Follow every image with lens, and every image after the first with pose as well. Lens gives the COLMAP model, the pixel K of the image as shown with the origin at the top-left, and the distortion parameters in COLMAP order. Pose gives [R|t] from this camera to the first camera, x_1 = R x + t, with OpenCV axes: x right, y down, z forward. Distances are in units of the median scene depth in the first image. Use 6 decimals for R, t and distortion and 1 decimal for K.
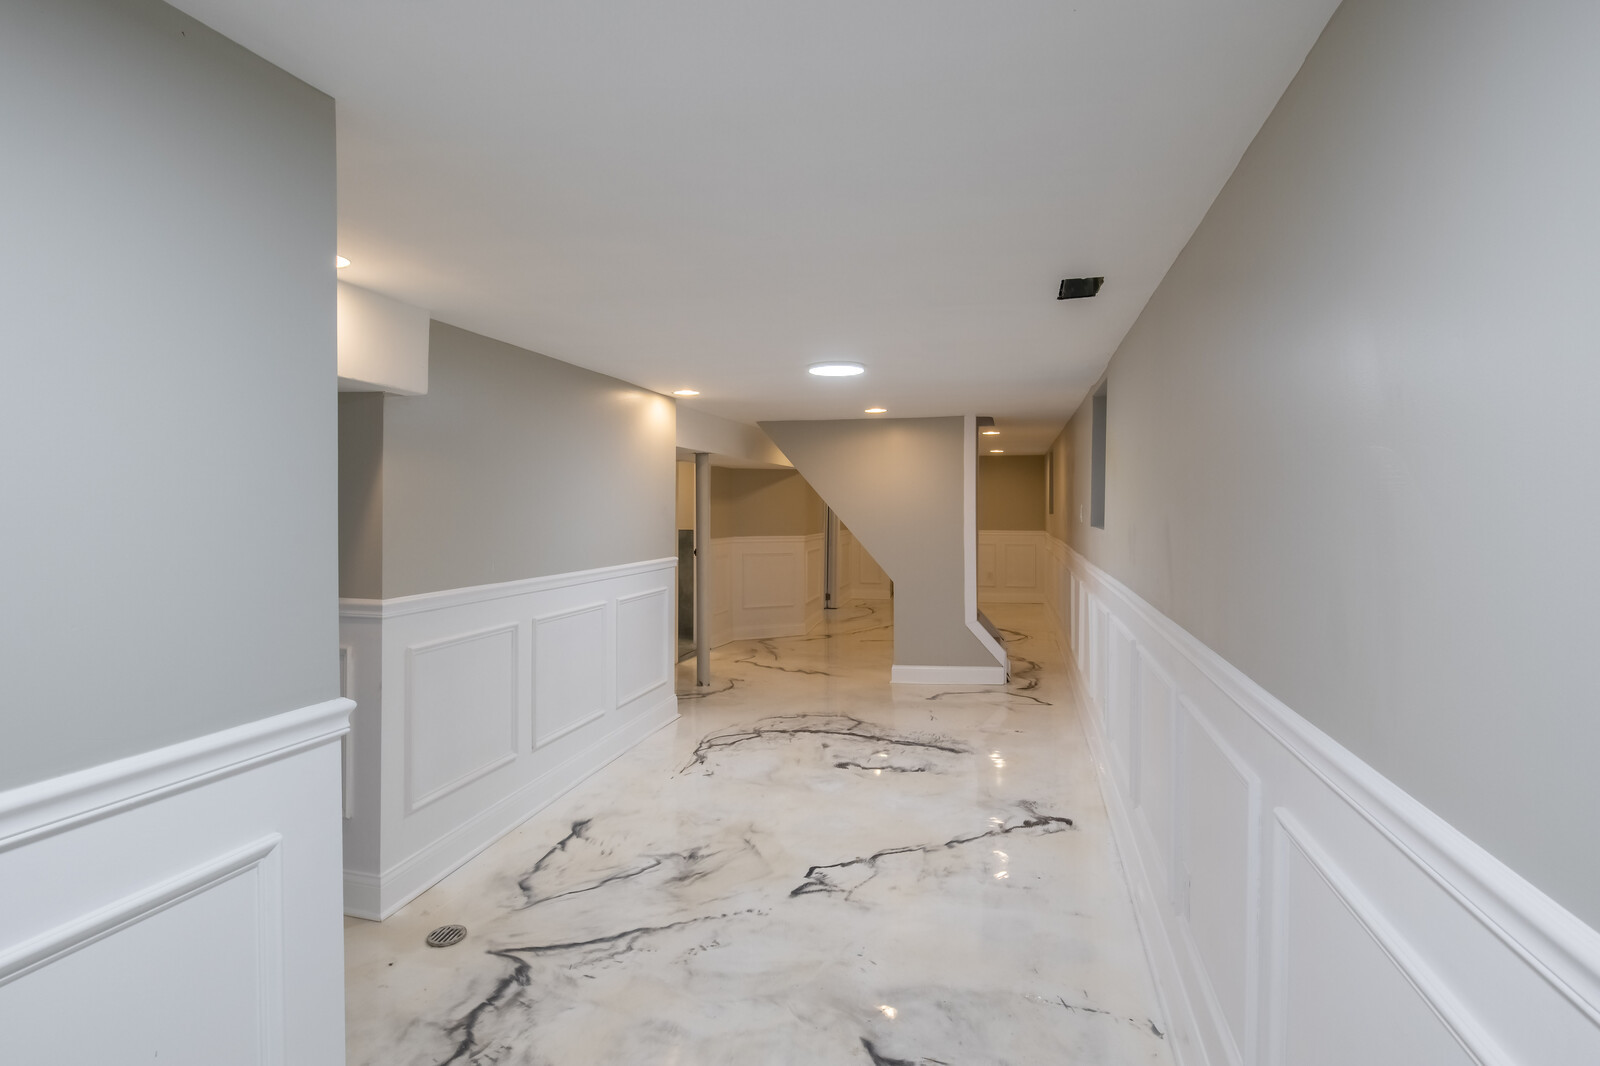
lens RADIAL K [[821.3, 0, 804.4], [0, 821.3, 530.5], [0, 0, 1]] dist [0.000967, -0.000024]
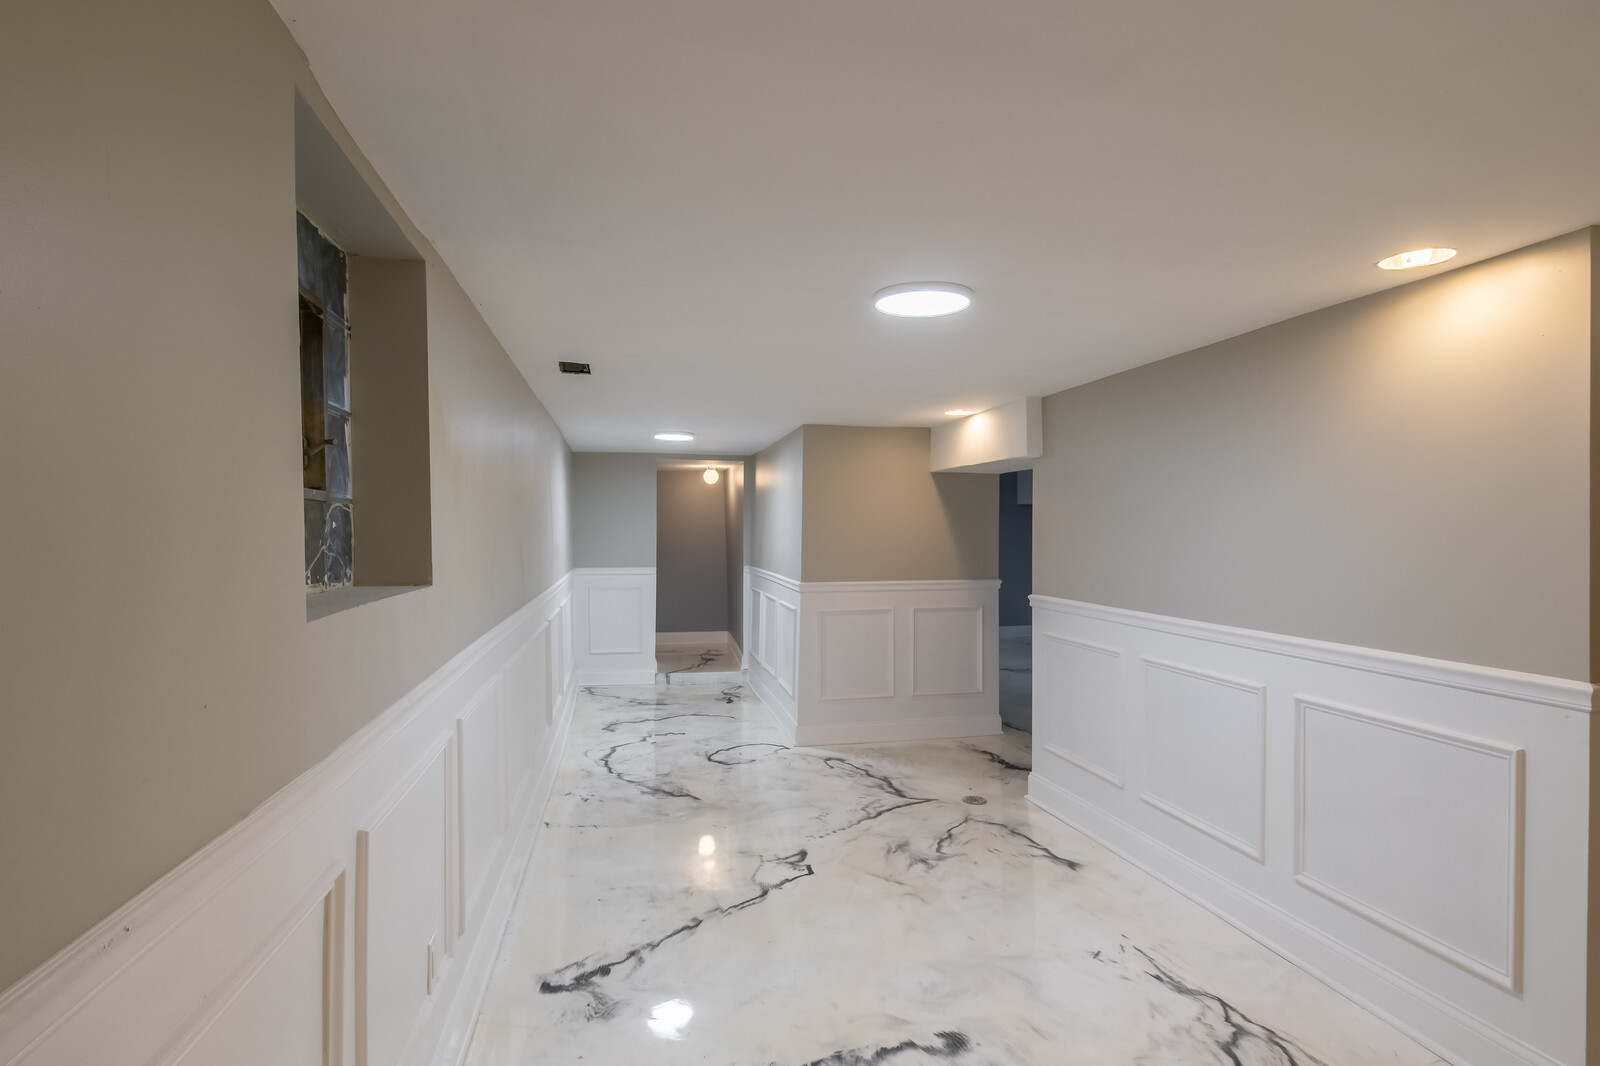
lens RADIAL K [[821.3, 0, 804.4], [0, 821.3, 530.5], [0, 0, 1]] dist [0.000967, -0.000024]
pose [[-0.895350, -0.002376, -0.445357, 0.492871], [-0.016124, 0.999503, 0.027082, -0.061959], [0.445071, 0.031429, -0.894944, 1.930945]]
